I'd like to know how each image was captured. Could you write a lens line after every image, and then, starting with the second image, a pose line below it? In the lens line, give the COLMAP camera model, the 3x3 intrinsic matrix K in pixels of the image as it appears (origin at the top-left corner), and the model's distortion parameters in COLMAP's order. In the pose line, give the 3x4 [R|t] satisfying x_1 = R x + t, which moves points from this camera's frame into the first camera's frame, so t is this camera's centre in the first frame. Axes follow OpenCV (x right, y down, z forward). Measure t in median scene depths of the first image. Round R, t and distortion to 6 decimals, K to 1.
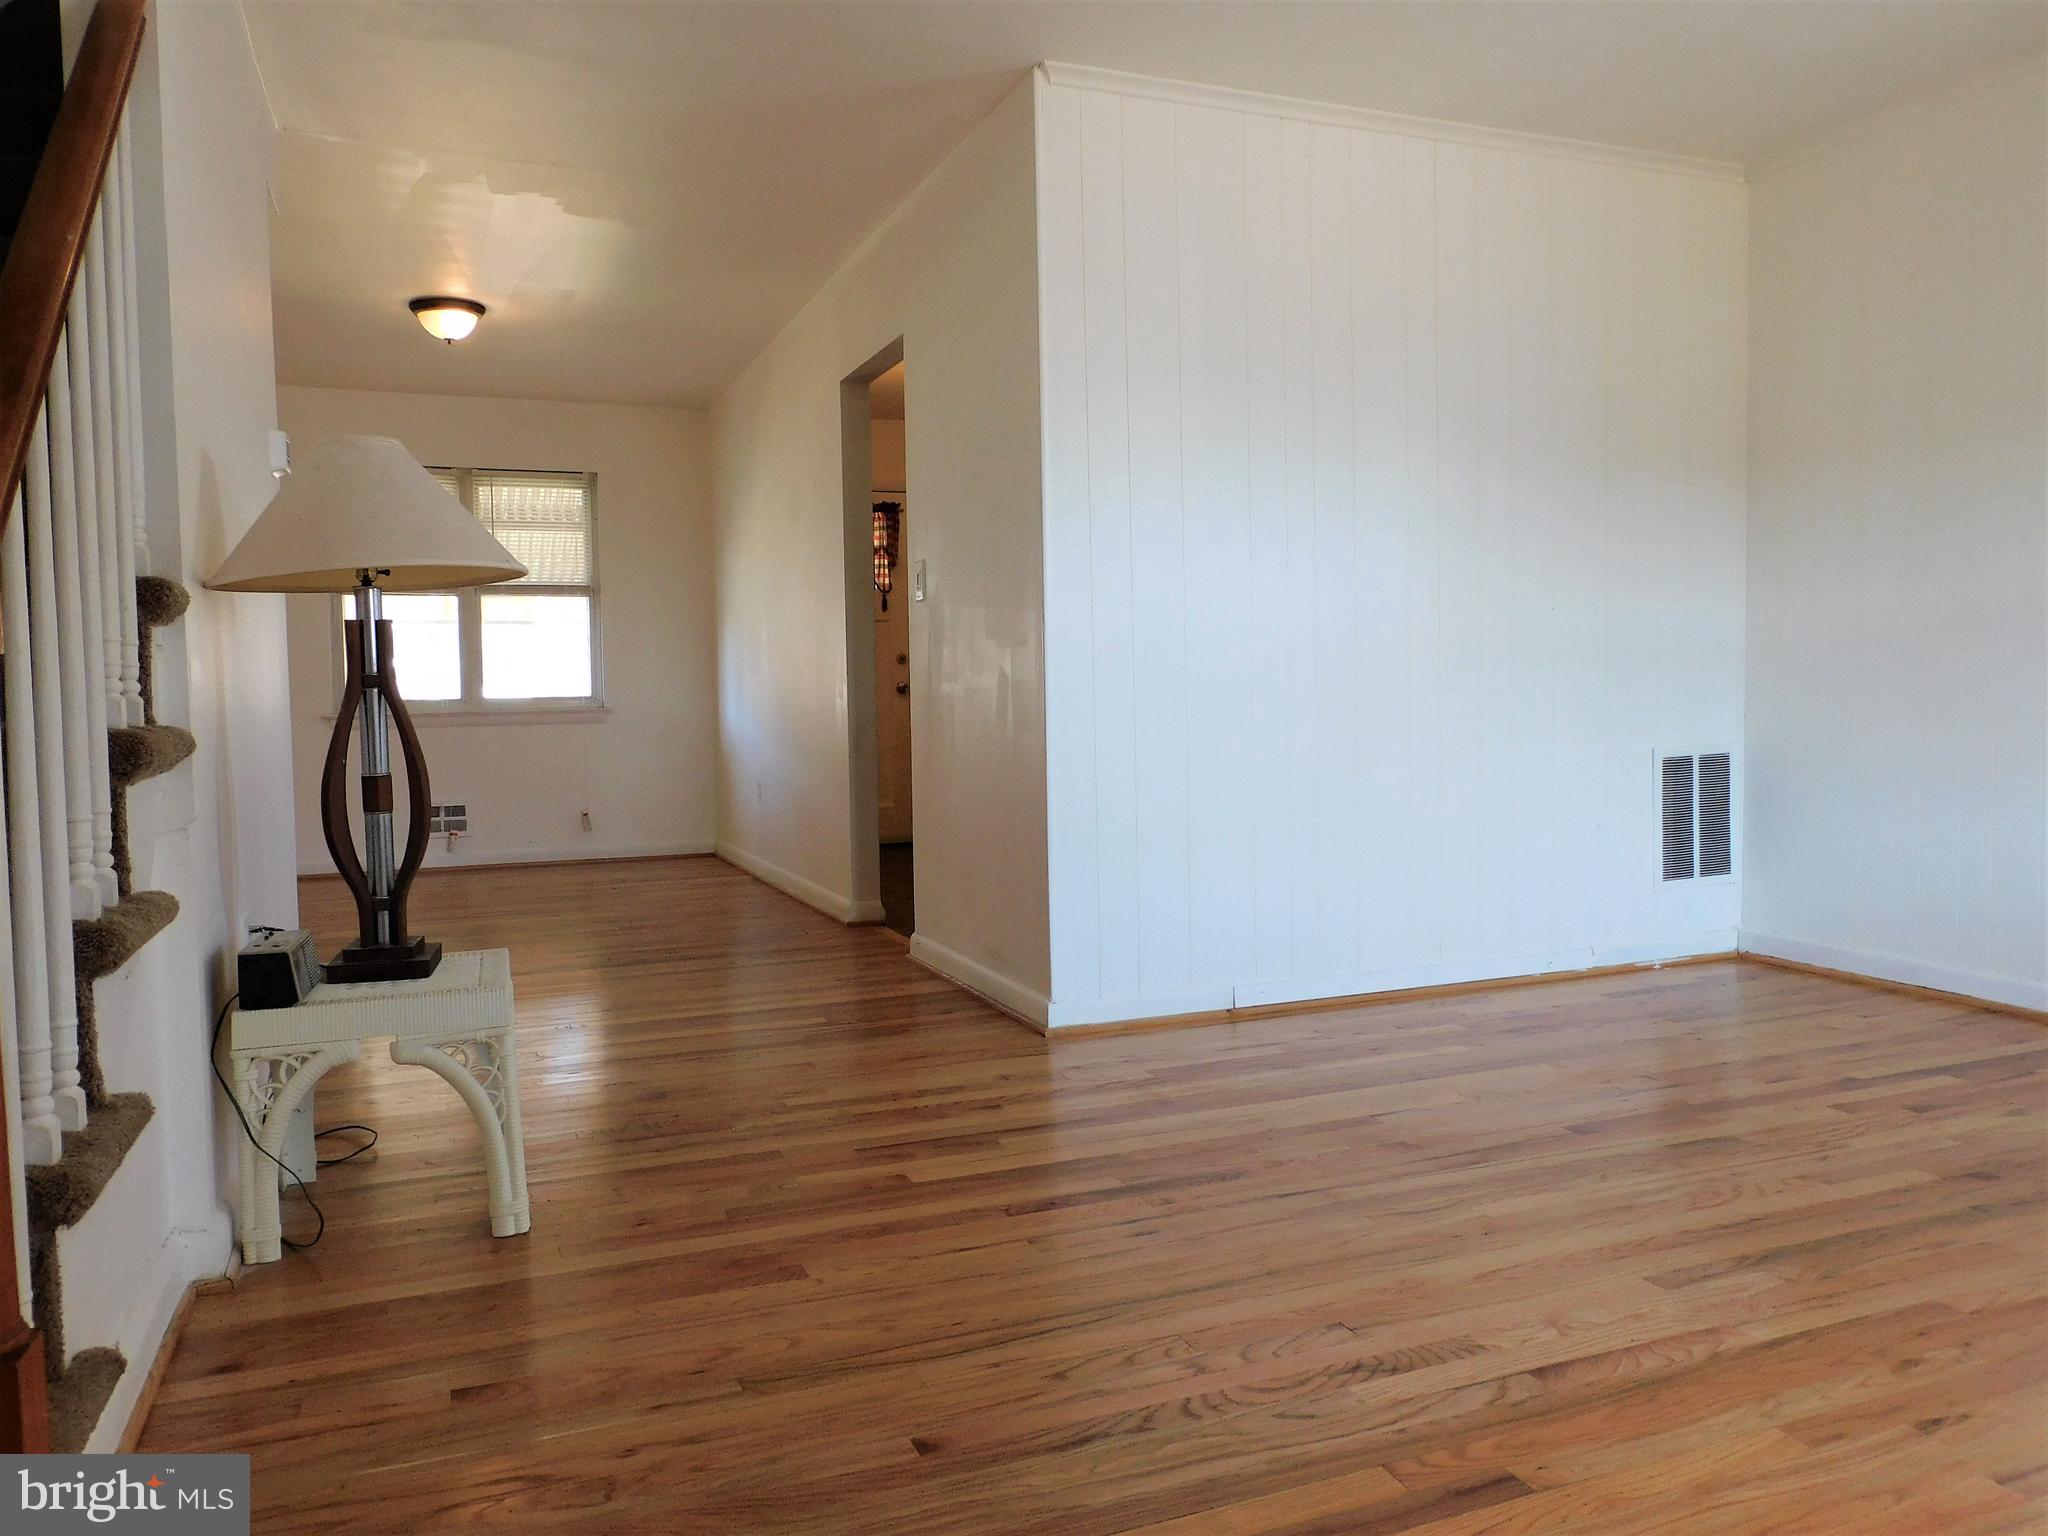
lens RADIAL K [[1465.0, 0, 1024.9], [0, 1465.0, 768.5], [0, 0, 1]] dist [0.000224, -0.004007]
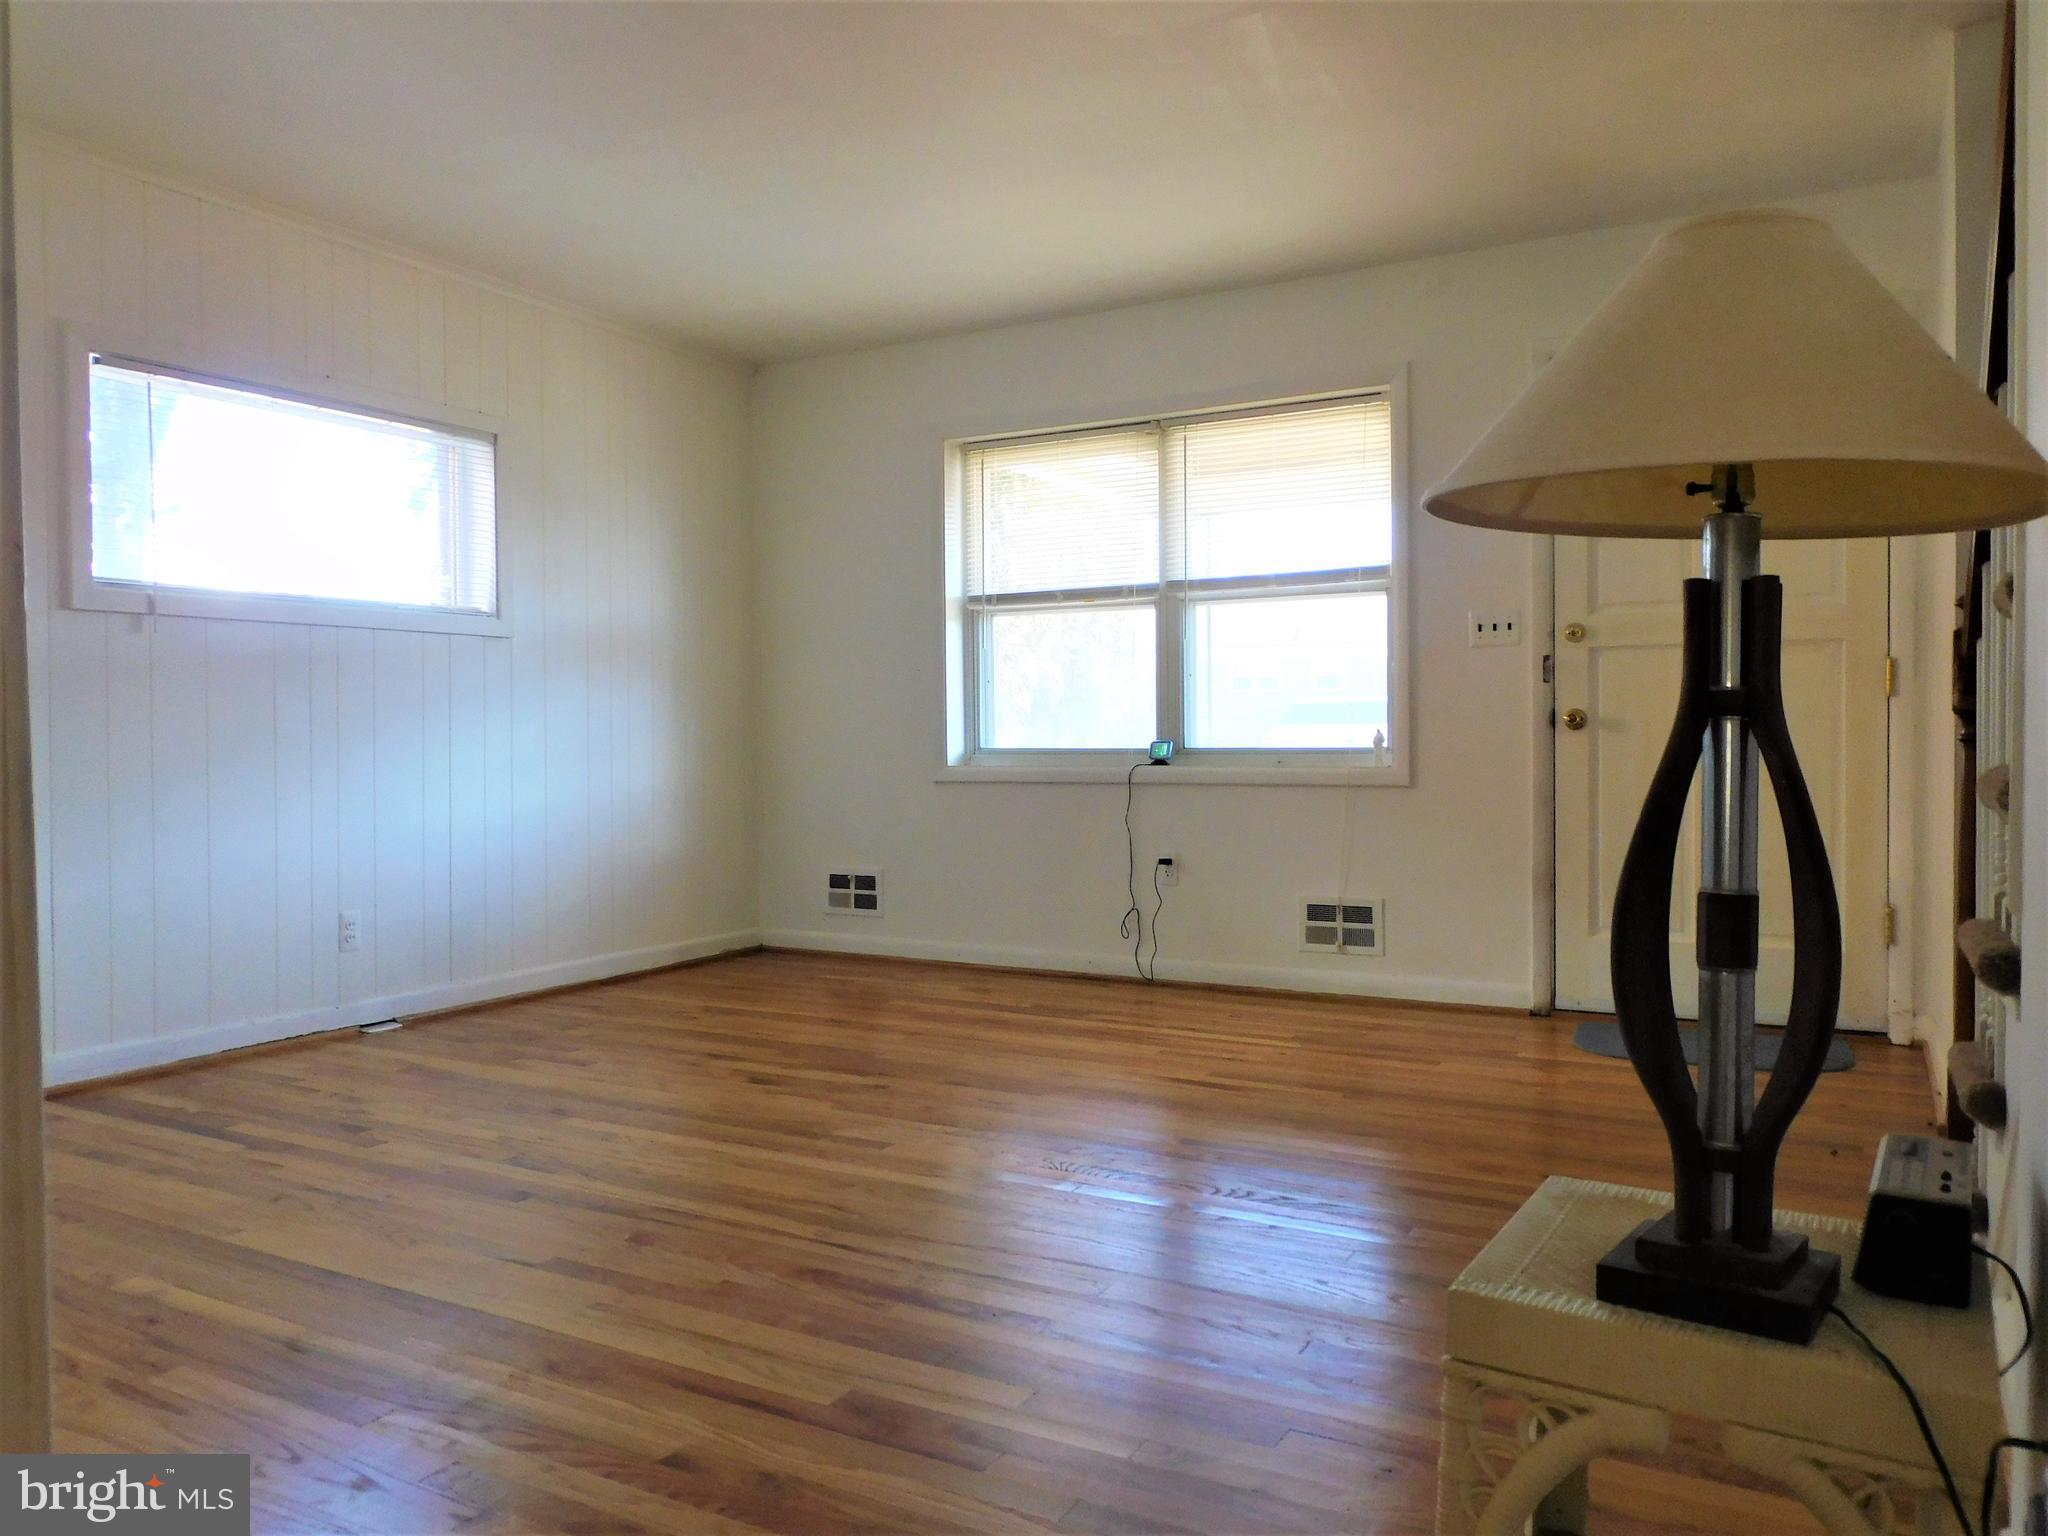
lens RADIAL K [[1465.0, 0, 1021.9], [0, 1465.0, 760.4], [0, 0, 1]] dist [0.000224, -0.004007]
pose [[-0.621799, 0.005253, 0.783159, -0.670840], [0.058392, 0.997505, 0.039670, -0.074494], [-0.780997, 0.070397, -0.620555, 1.460917]]
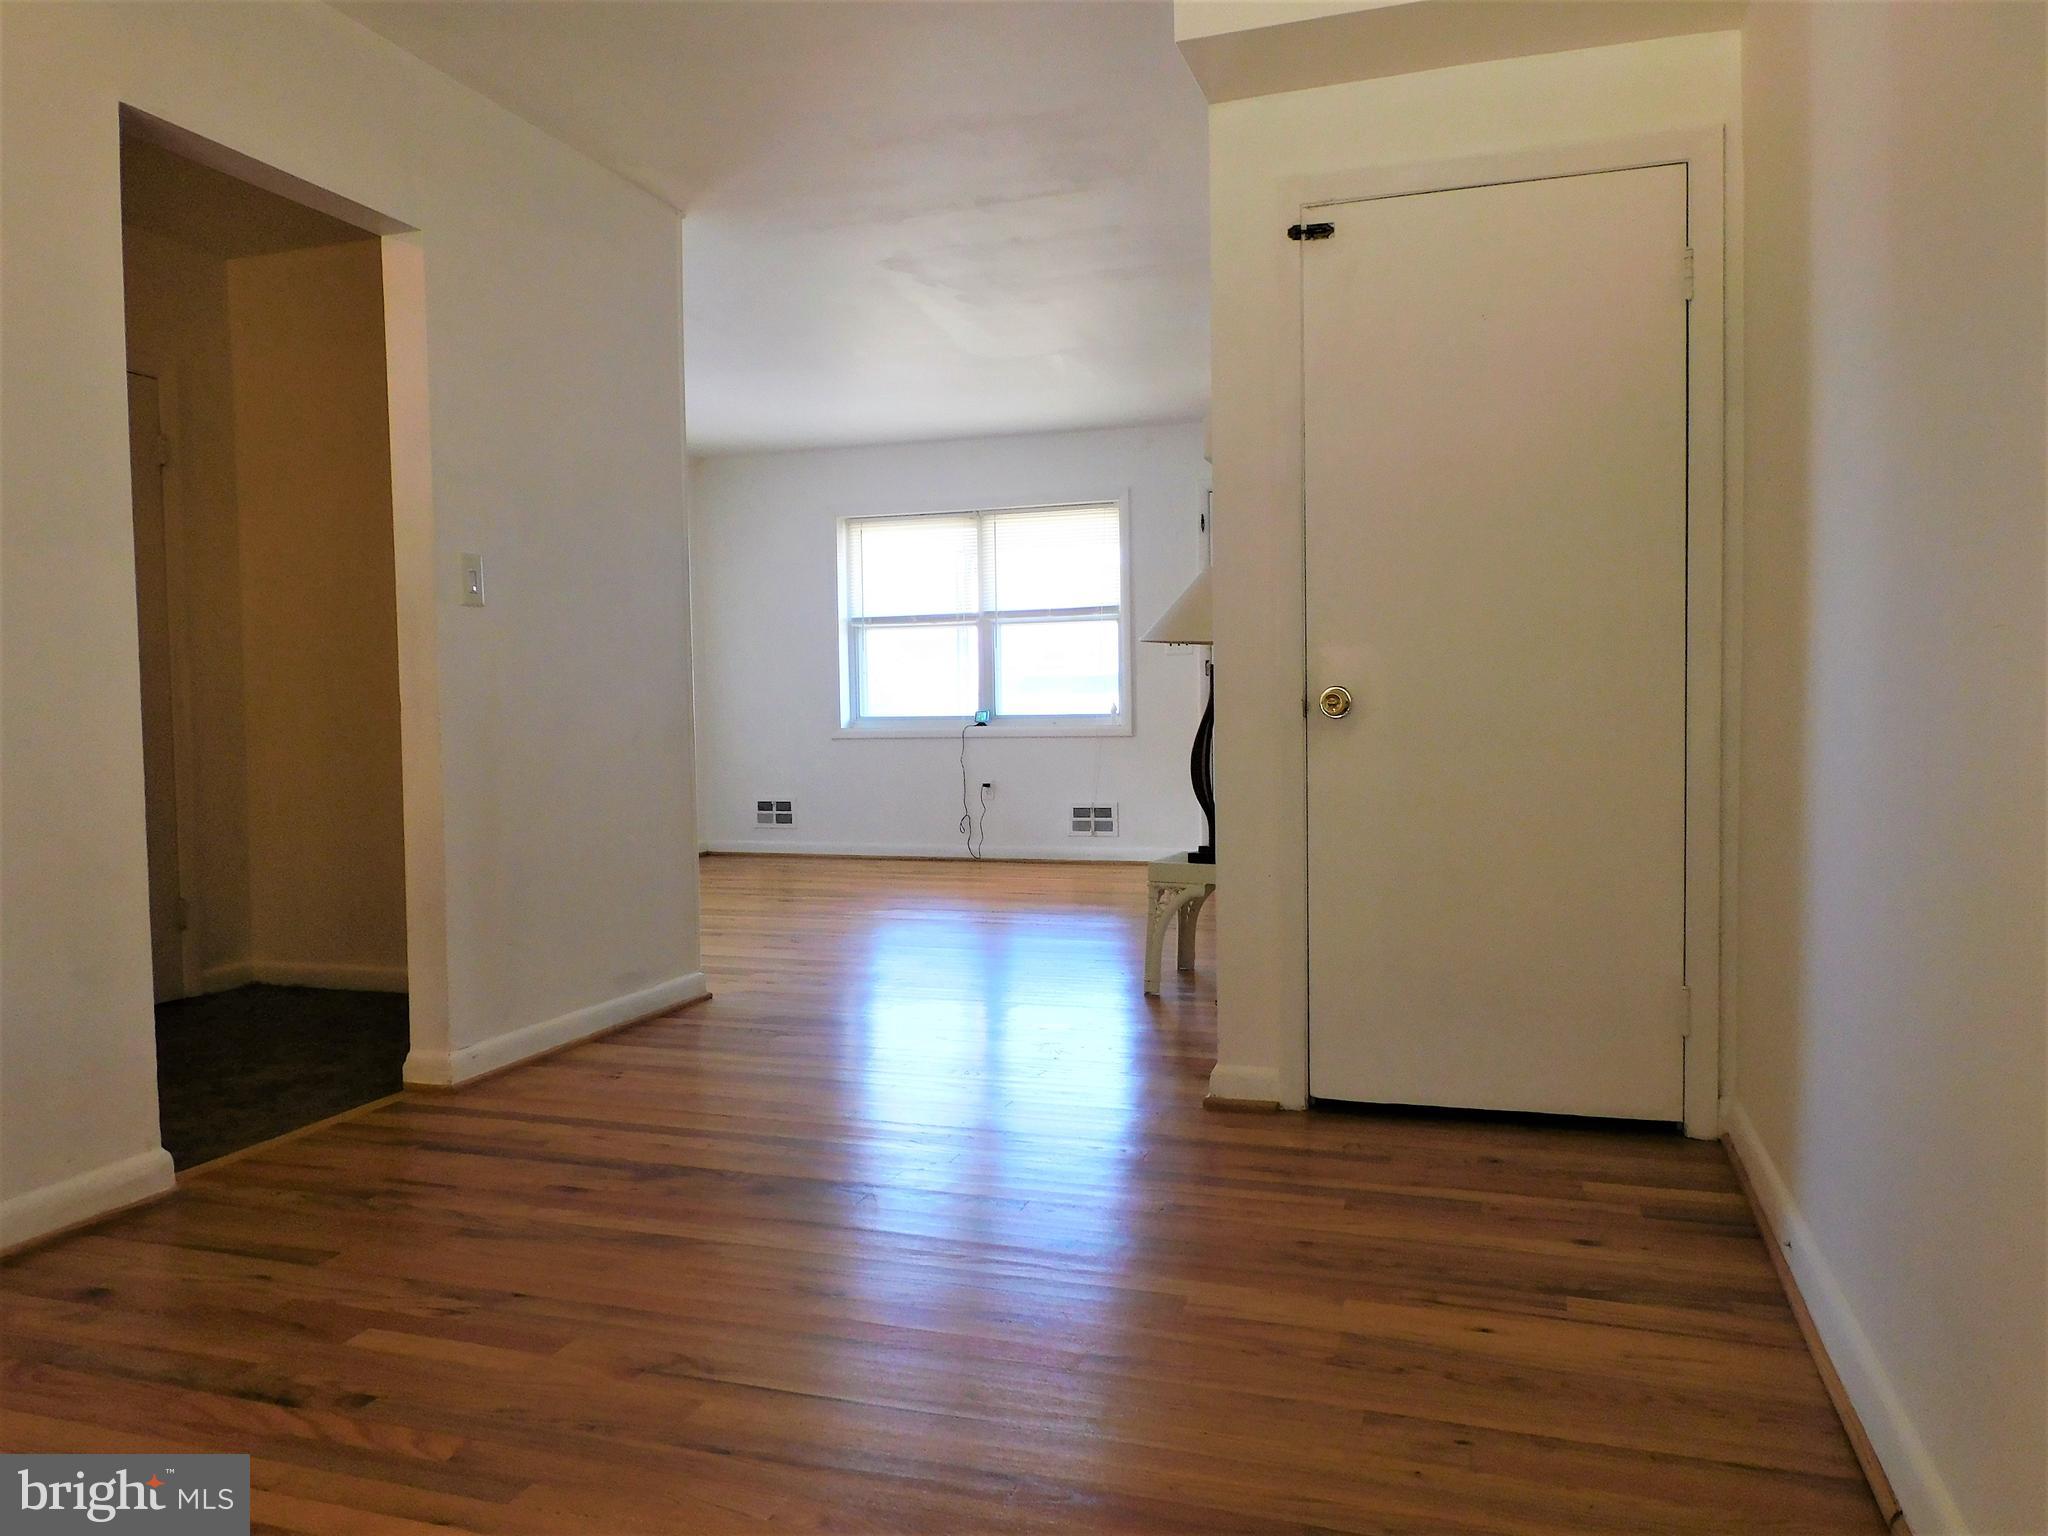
lens RADIAL K [[1465.0, 0, 1020.6], [0, 1465.0, 775.3], [0, 0, 1]] dist [0.000224, -0.004007]
pose [[-0.761681, -0.006283, 0.647921, -1.384507], [0.060377, 0.994914, 0.080625, -0.124921], [-0.645133, 0.100530, -0.757428, 2.481361]]
